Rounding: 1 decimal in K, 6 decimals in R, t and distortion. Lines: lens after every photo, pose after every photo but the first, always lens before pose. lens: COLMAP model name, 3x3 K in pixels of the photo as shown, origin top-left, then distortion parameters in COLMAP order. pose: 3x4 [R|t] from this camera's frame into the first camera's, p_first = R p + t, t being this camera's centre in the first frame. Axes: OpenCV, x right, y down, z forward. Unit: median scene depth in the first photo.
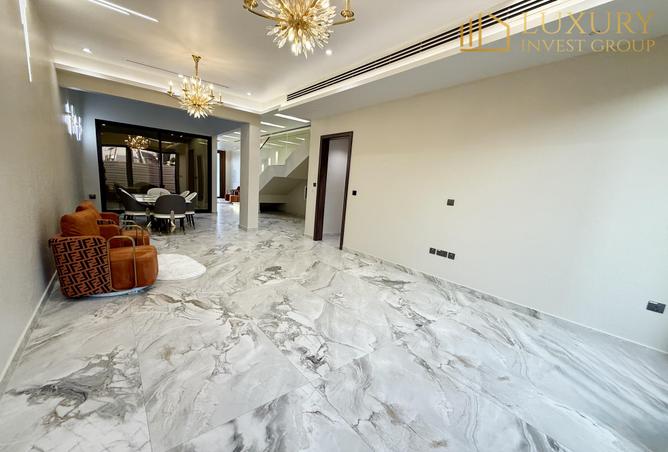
lens RADIAL K [[275.5, 0, 334.0], [0, 275.5, 226.0], [0, 0, 1]] dist [-0.001259, -0.000010]
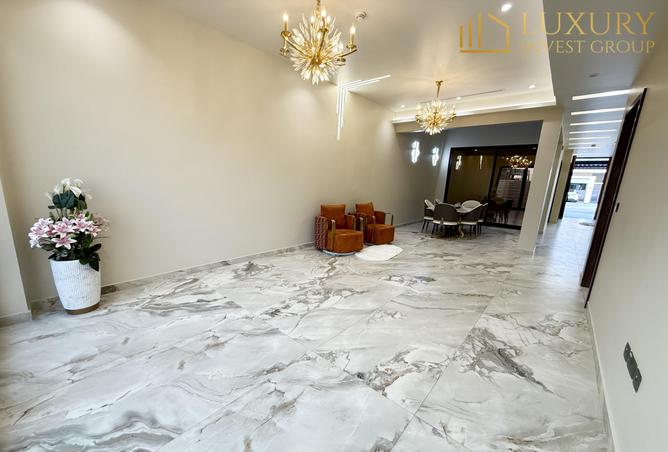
lens RADIAL K [[265.9, 0, 332.8], [0, 265.9, 233.0], [0, 0, 1]] dist [-0.001828, -0.000119]
pose [[0.175796, 0.136091, -0.974974, 0.883150], [-0.177263, 0.978586, 0.104633, -0.058796], [0.968336, 0.154432, 0.196155, 0.709041]]
